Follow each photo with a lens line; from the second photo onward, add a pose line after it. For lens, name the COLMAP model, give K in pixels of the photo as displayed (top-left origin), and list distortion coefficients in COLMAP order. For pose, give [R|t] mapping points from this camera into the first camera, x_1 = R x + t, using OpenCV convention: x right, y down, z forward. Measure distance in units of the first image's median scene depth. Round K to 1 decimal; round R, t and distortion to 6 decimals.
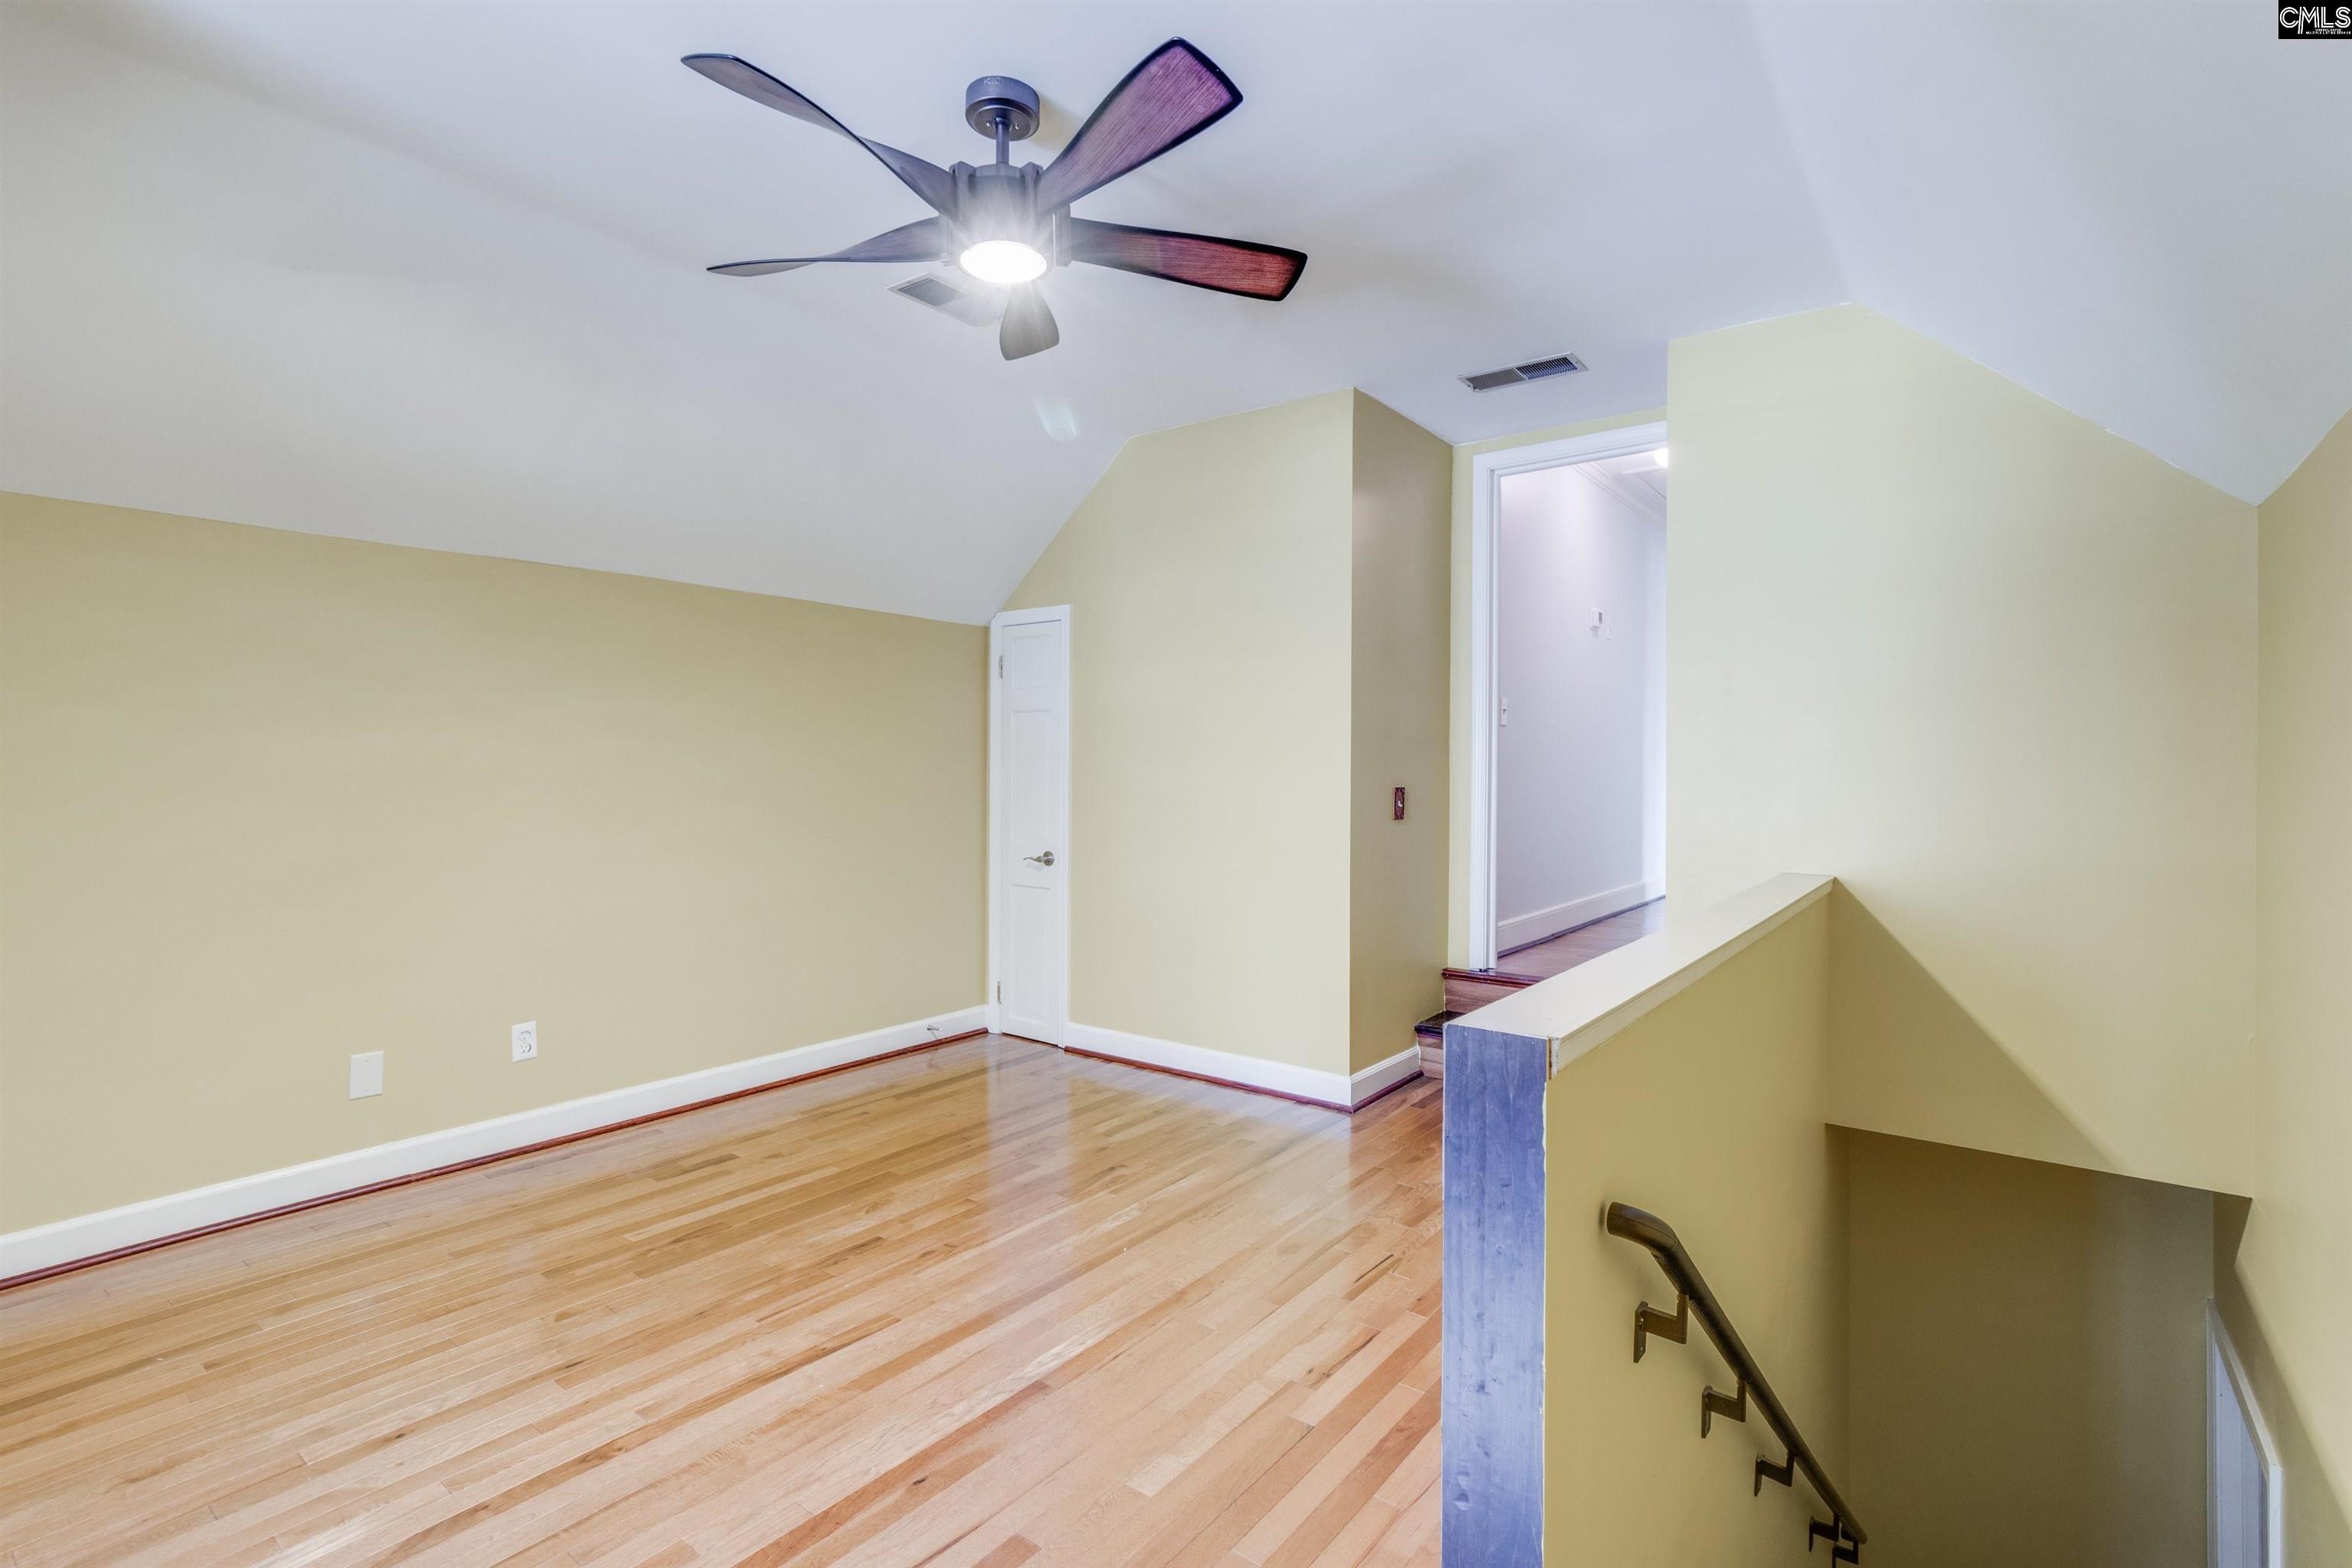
lens RADIAL K [[1087.3, 0, 1181.8], [0, 1087.3, 769.5], [0, 0, 1]] dist [0.000485, 0.000286]
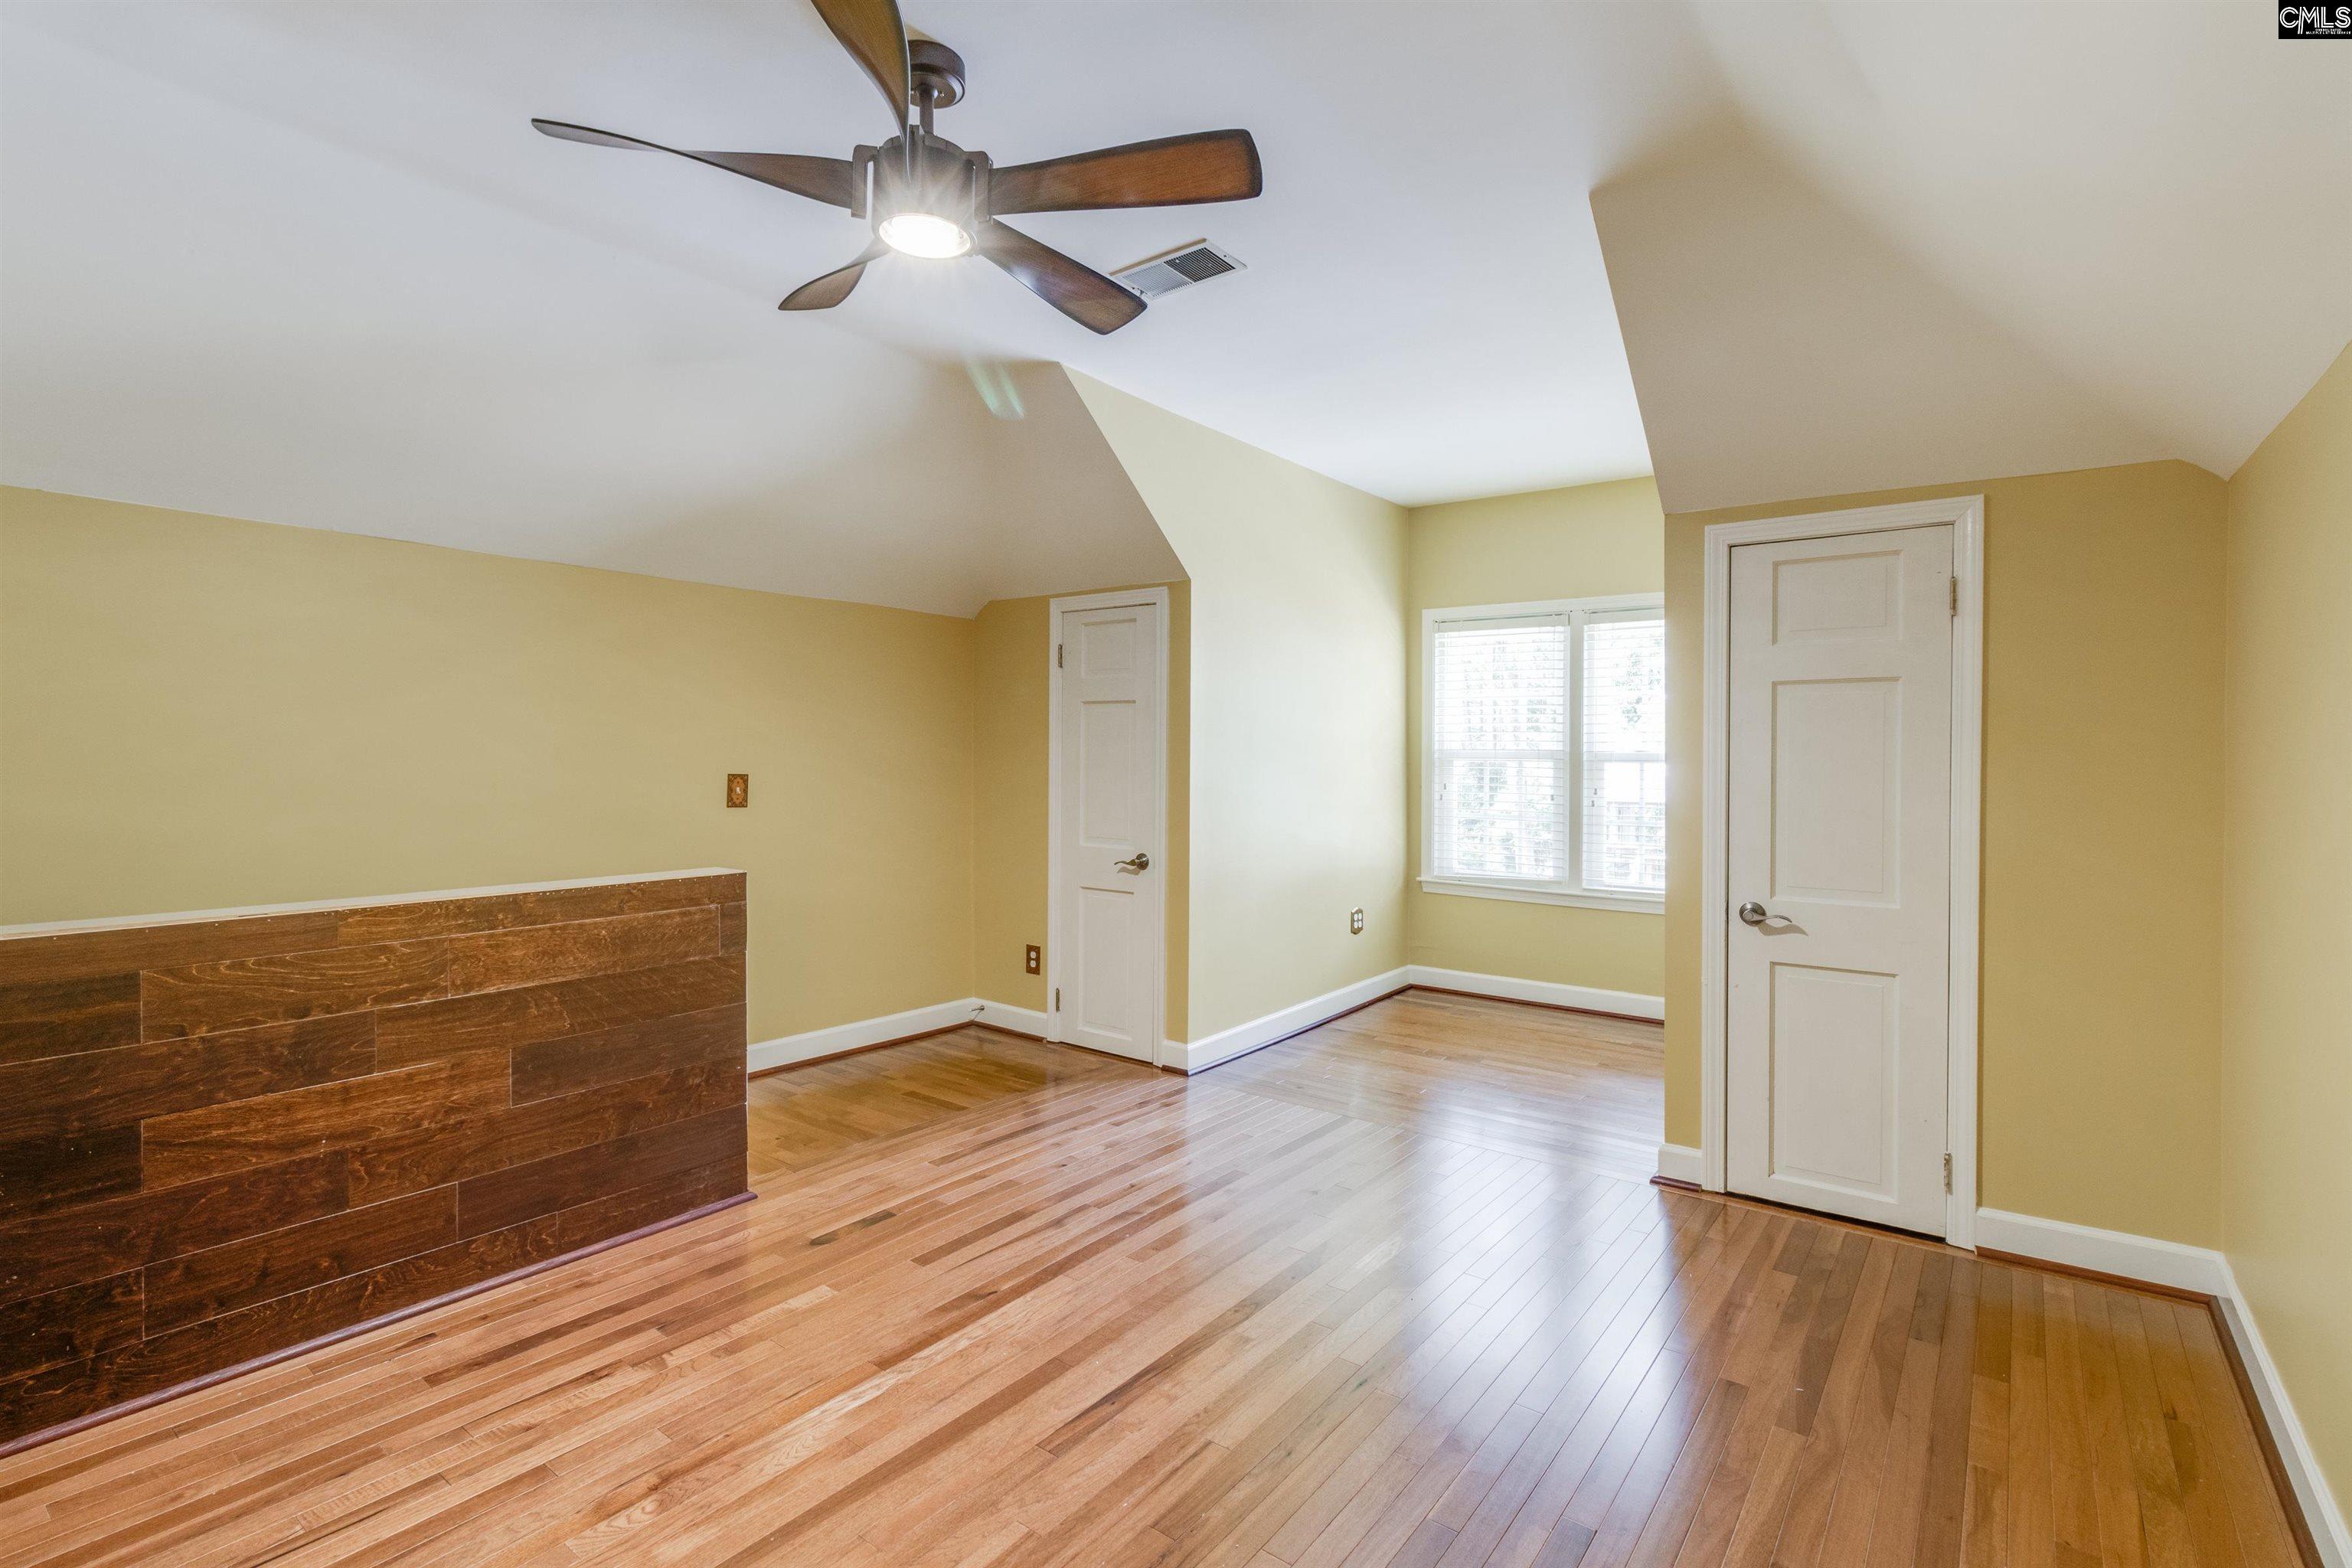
lens RADIAL K [[1087.3, 0, 1181.8], [0, 1087.3, 769.5], [0, 0, 1]] dist [0.000485, 0.000286]
pose [[-0.999946, -0.010404, 0.000484, -0.393599], [-0.010399, 0.999892, 0.010366, -0.005635], [-0.000592, 0.010360, -0.999946, 1.960743]]
